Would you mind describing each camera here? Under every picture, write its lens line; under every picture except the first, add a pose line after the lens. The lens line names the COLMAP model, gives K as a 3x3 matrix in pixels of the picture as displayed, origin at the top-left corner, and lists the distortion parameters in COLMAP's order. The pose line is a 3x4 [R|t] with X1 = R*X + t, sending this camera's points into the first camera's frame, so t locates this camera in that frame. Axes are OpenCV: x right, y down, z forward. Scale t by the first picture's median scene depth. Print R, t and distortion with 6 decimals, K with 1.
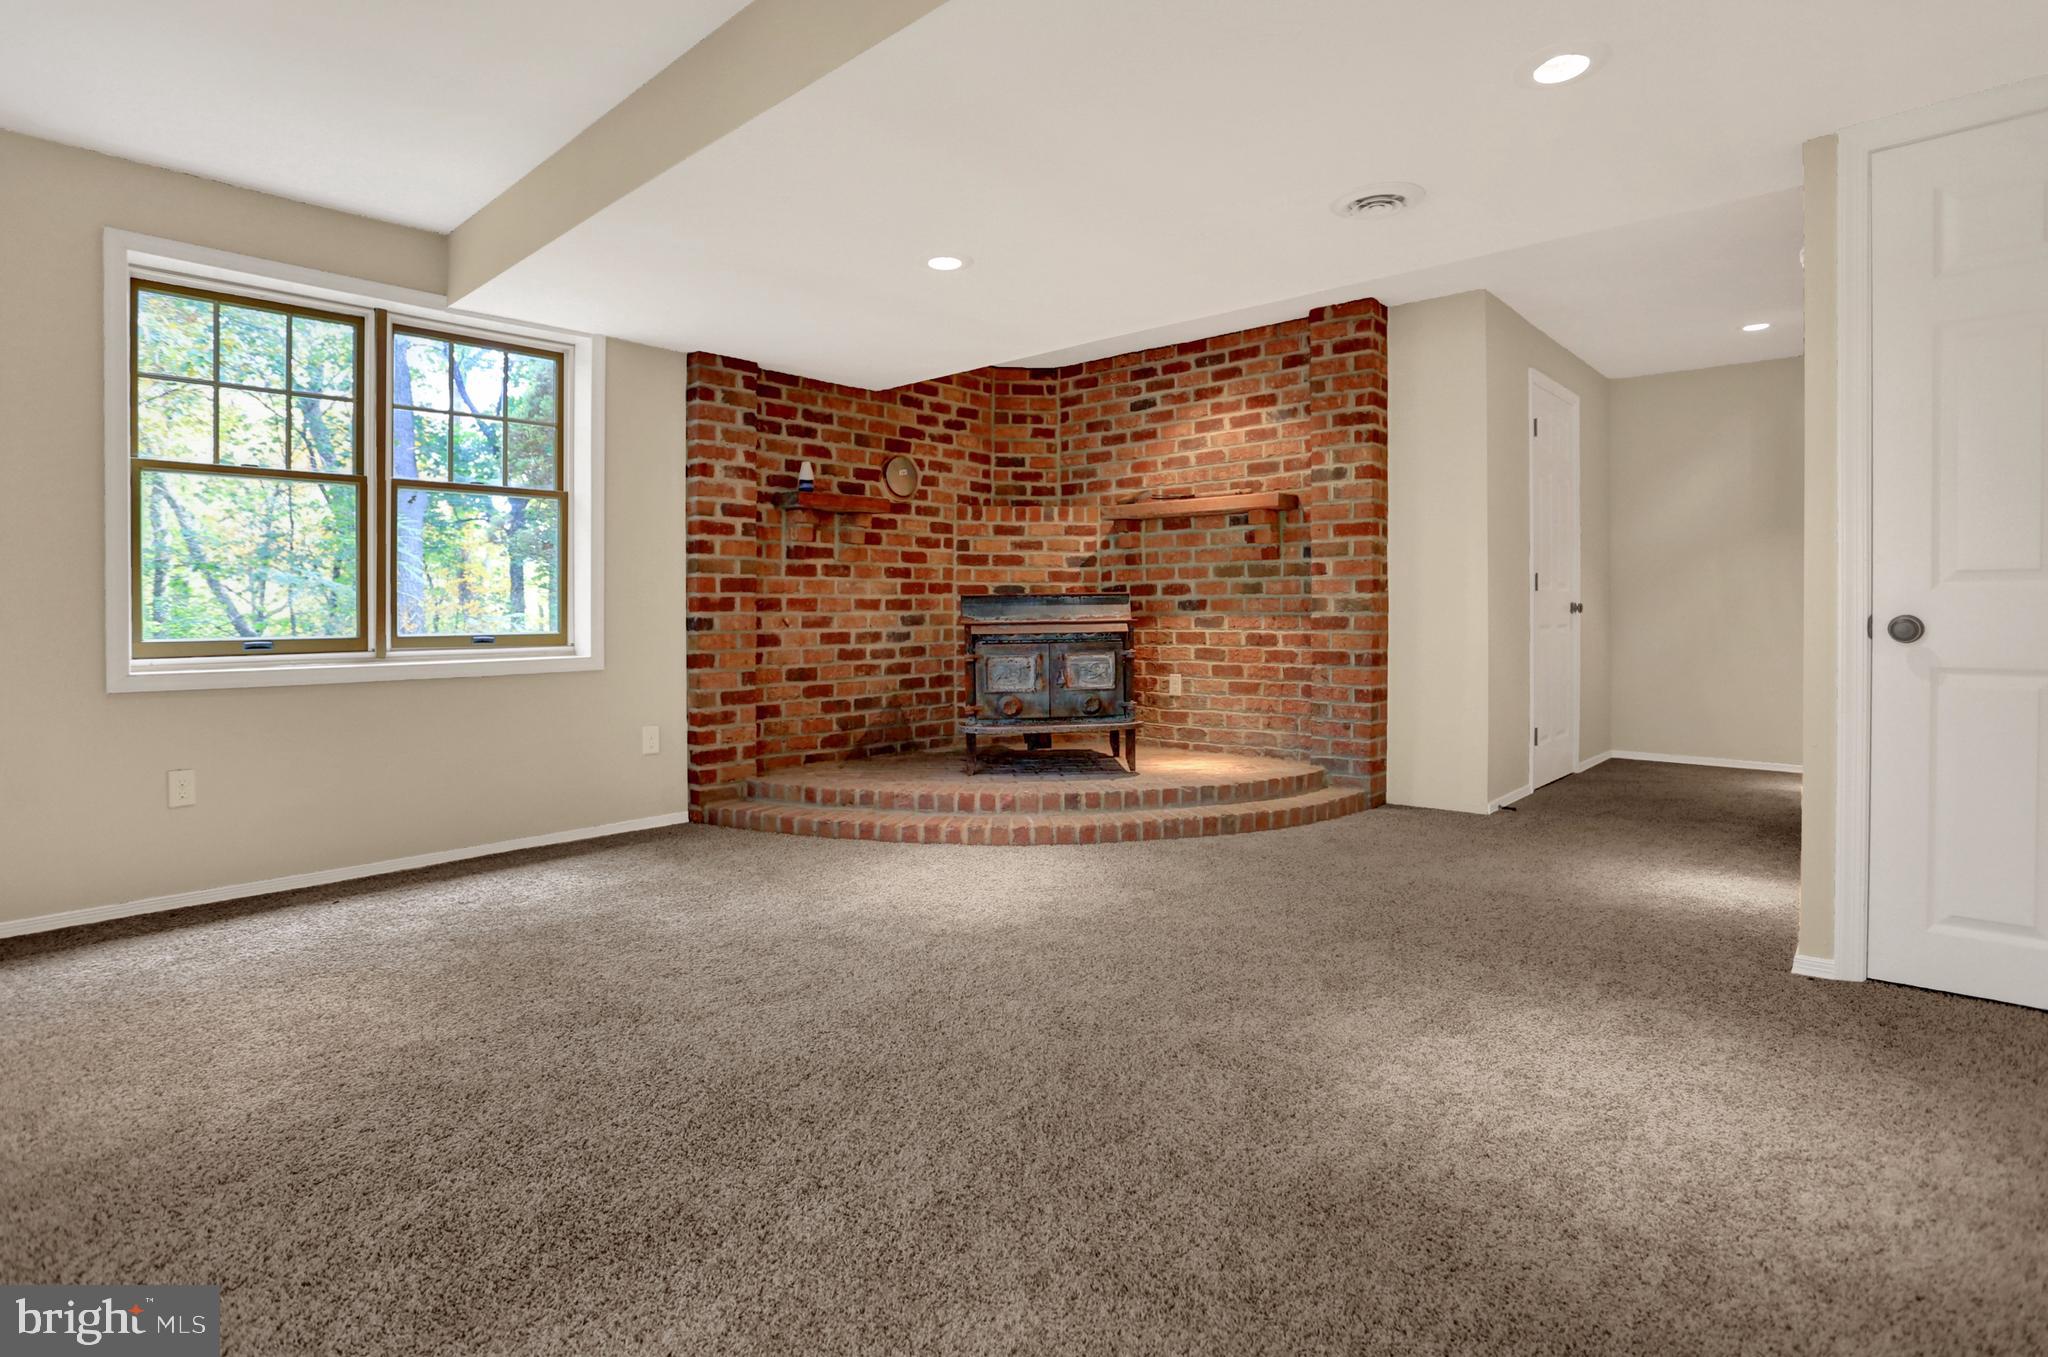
lens RADIAL K [[1026.3, 0, 1015.0], [0, 1026.3, 653.9], [0, 0, 1]] dist [-0.037096, 0.000821]
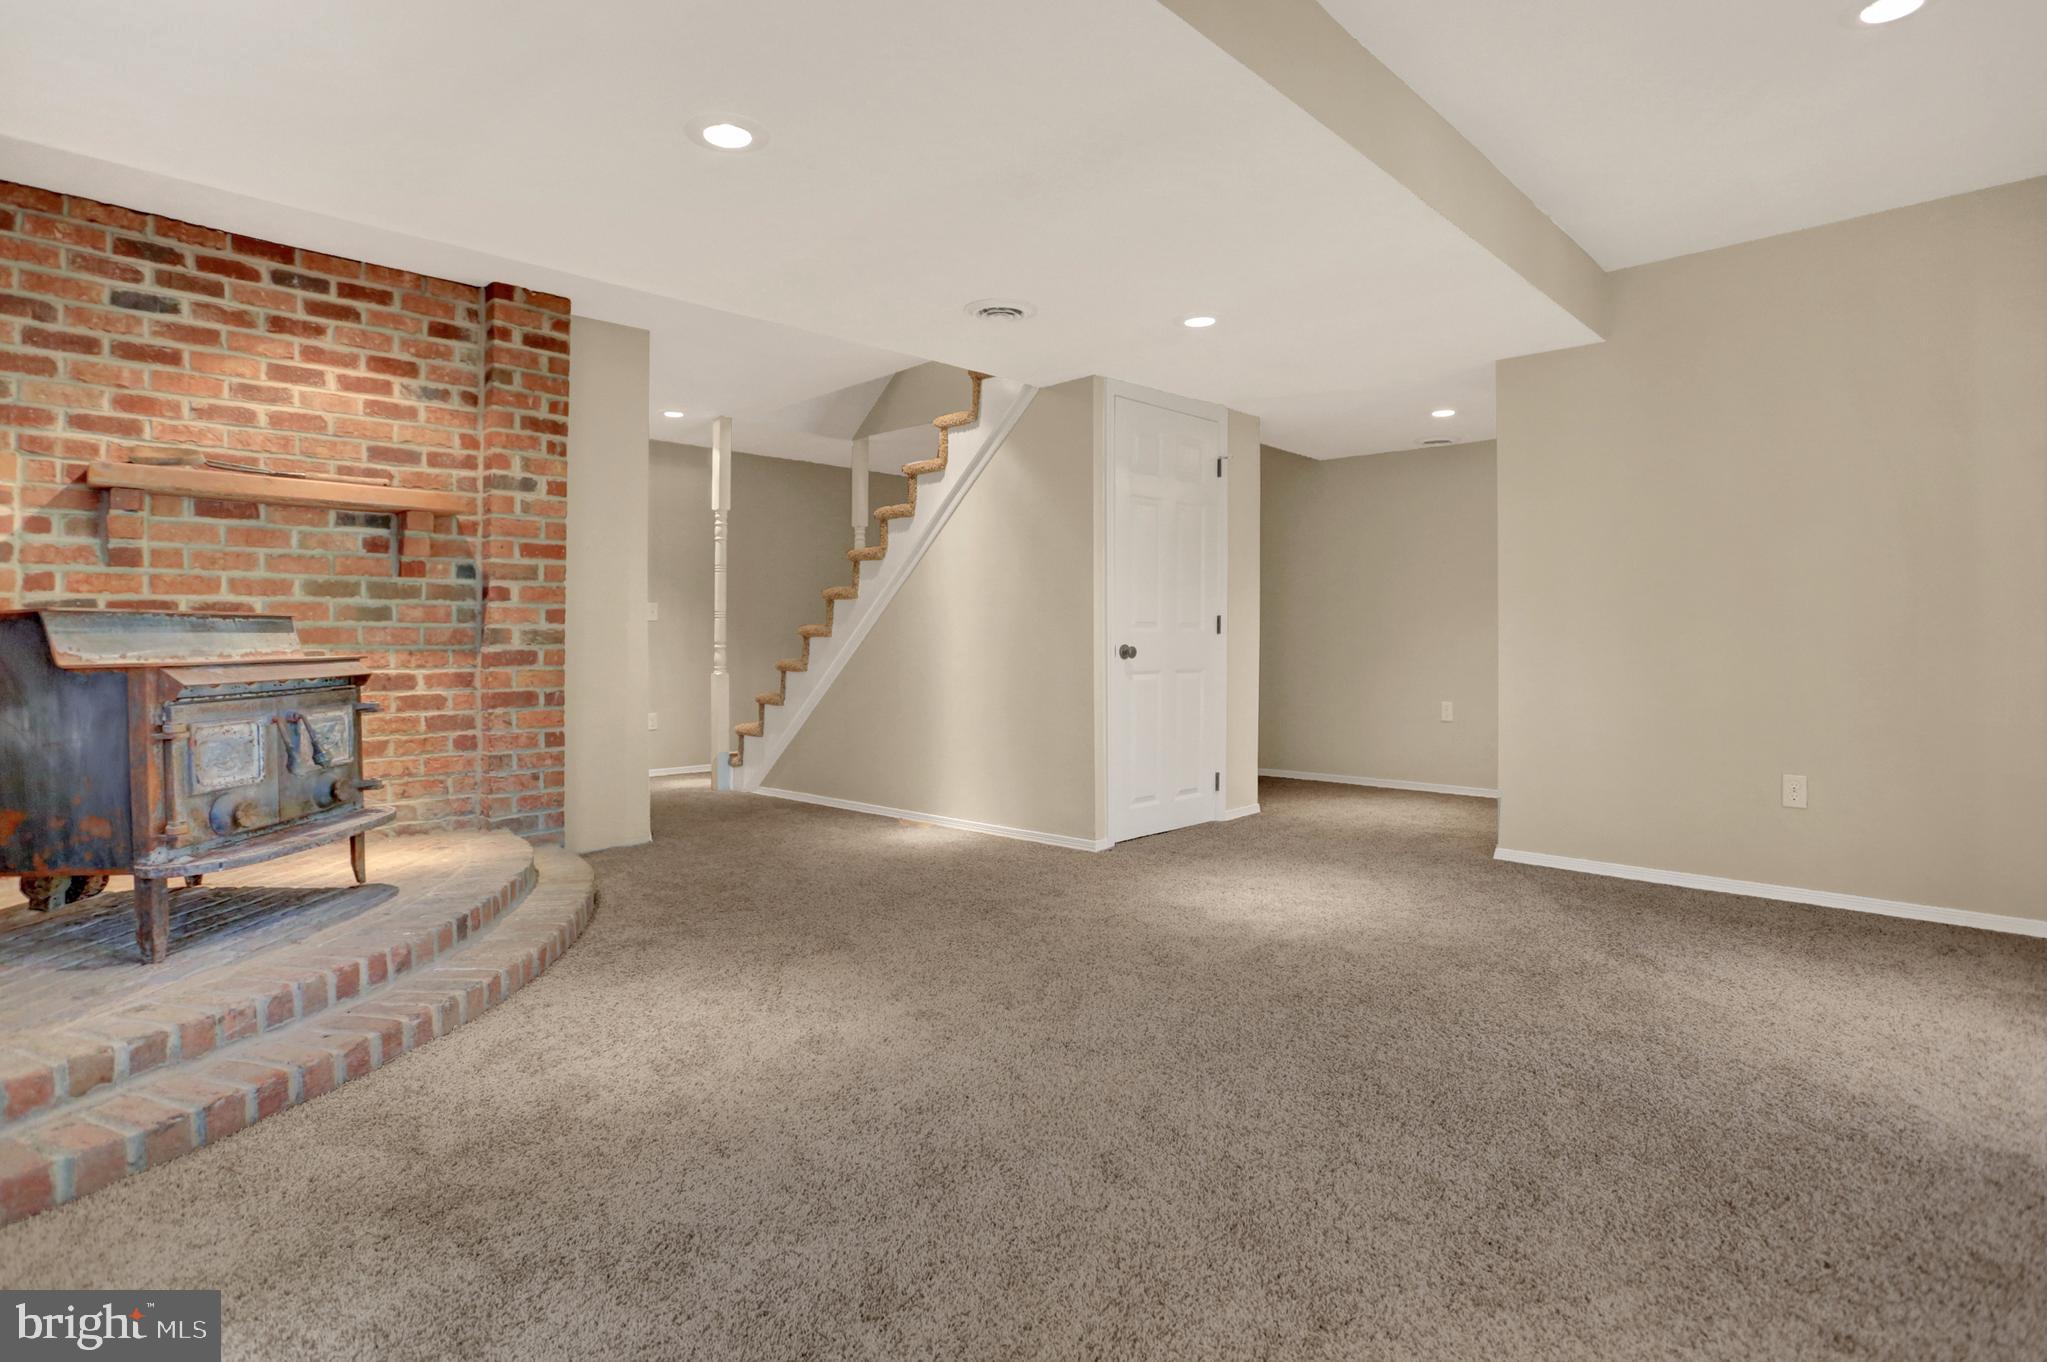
lens RADIAL K [[1033.7, 0, 1023.5], [0, 1033.7, 681.0], [0, 0, 1]] dist [-0.058144, 0.023170]
pose [[0.037148, -0.031237, 0.998821, -0.493834], [0.044460, 0.998573, 0.029575, -0.016503], [-0.998320, 0.043309, 0.038483, 0.514617]]
